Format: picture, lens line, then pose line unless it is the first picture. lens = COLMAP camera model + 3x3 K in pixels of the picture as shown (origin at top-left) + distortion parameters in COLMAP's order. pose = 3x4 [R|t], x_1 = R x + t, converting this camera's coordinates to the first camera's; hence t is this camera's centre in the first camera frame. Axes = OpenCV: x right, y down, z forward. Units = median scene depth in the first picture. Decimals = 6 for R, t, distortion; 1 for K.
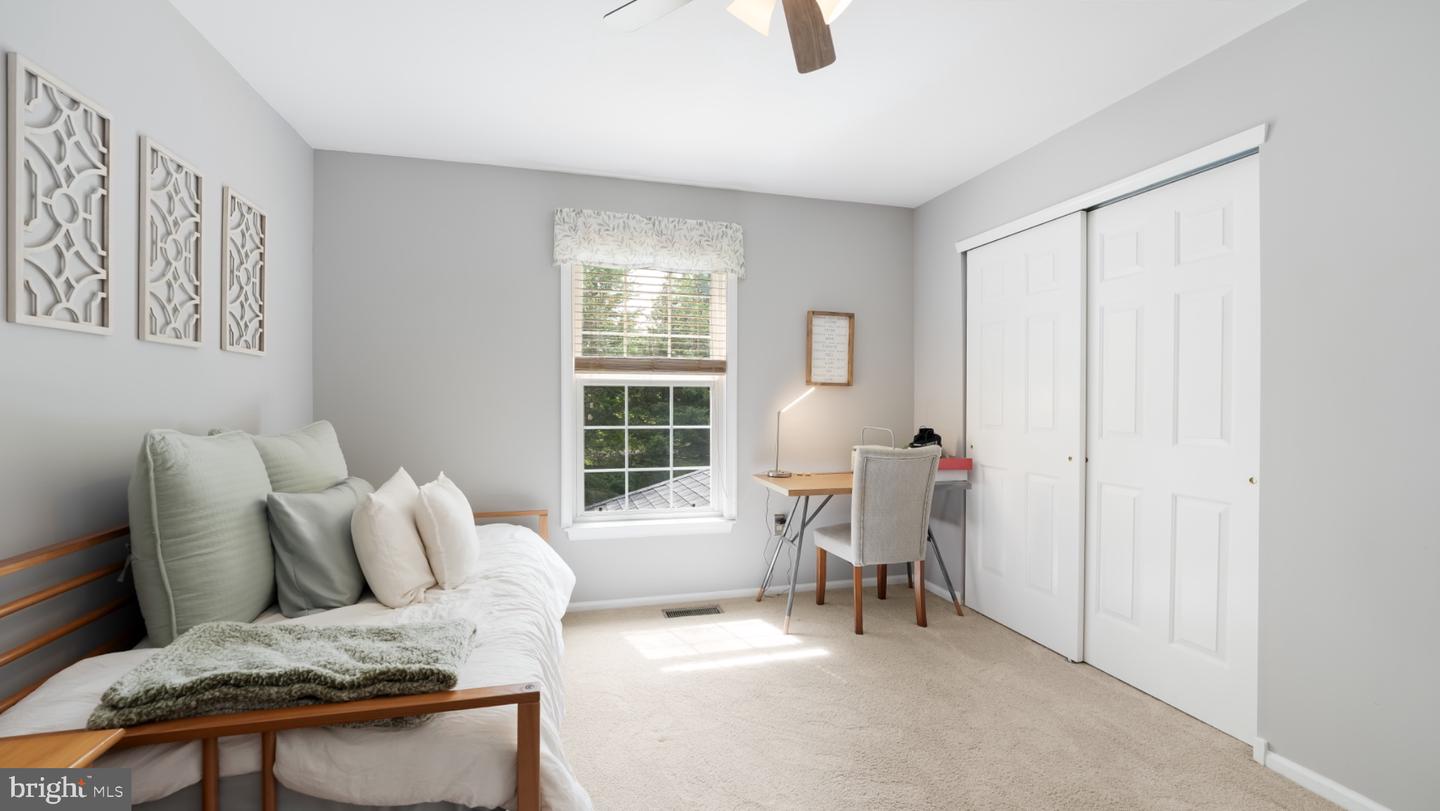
lens RADIAL K [[586.8, 0, 721.2], [0, 586.8, 402.9], [0, 0, 1]] dist [-0.008697, 0.000024]
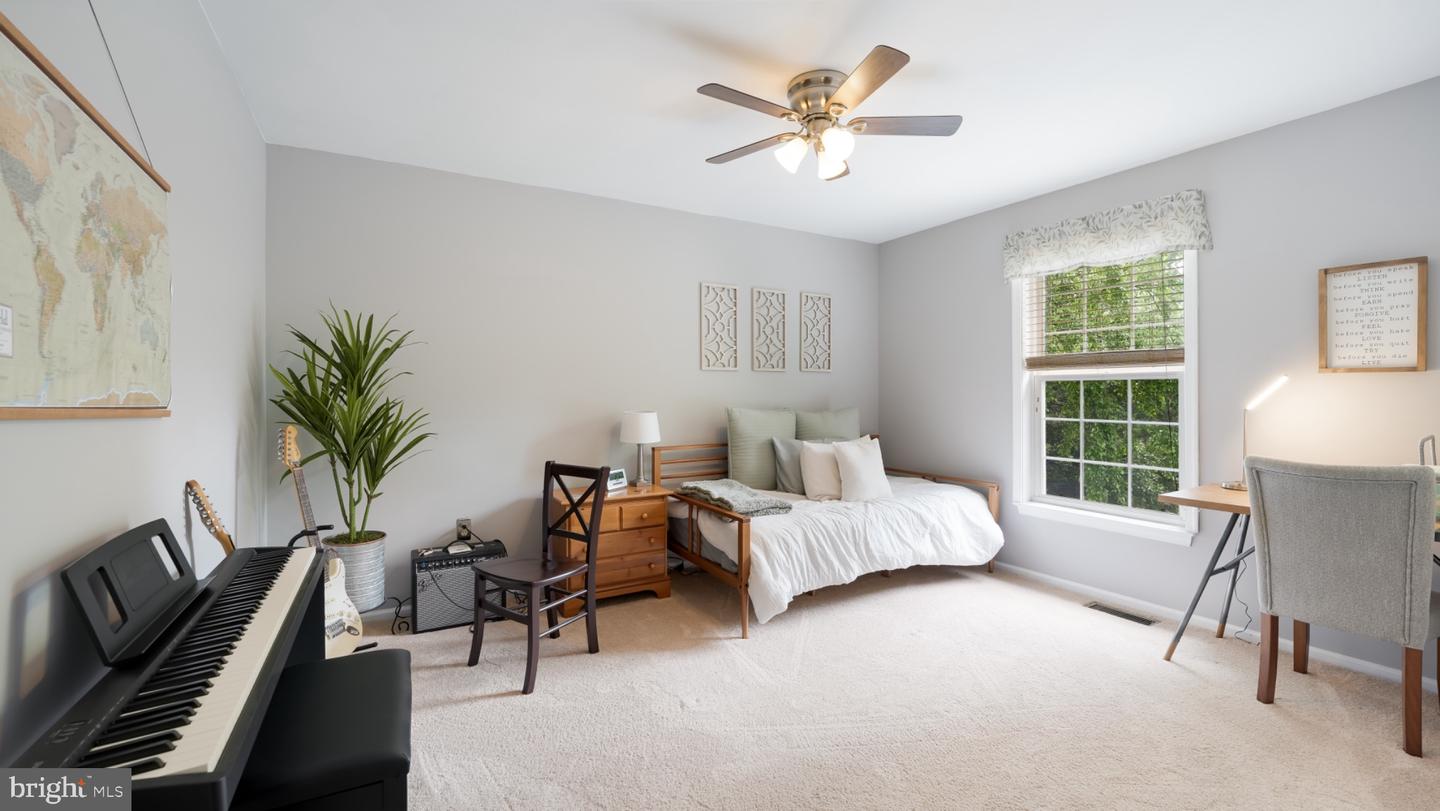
lens RADIAL K [[595.2, 0, 721.1], [0, 595.2, 394.1], [0, 0, 1]] dist [-0.012373, 0.000067]
pose [[0.252033, -0.003393, -0.967713, 0.732246], [-0.002240, 0.999989, -0.004090, 0.001201], [0.967716, 0.003198, 0.252023, 0.117714]]
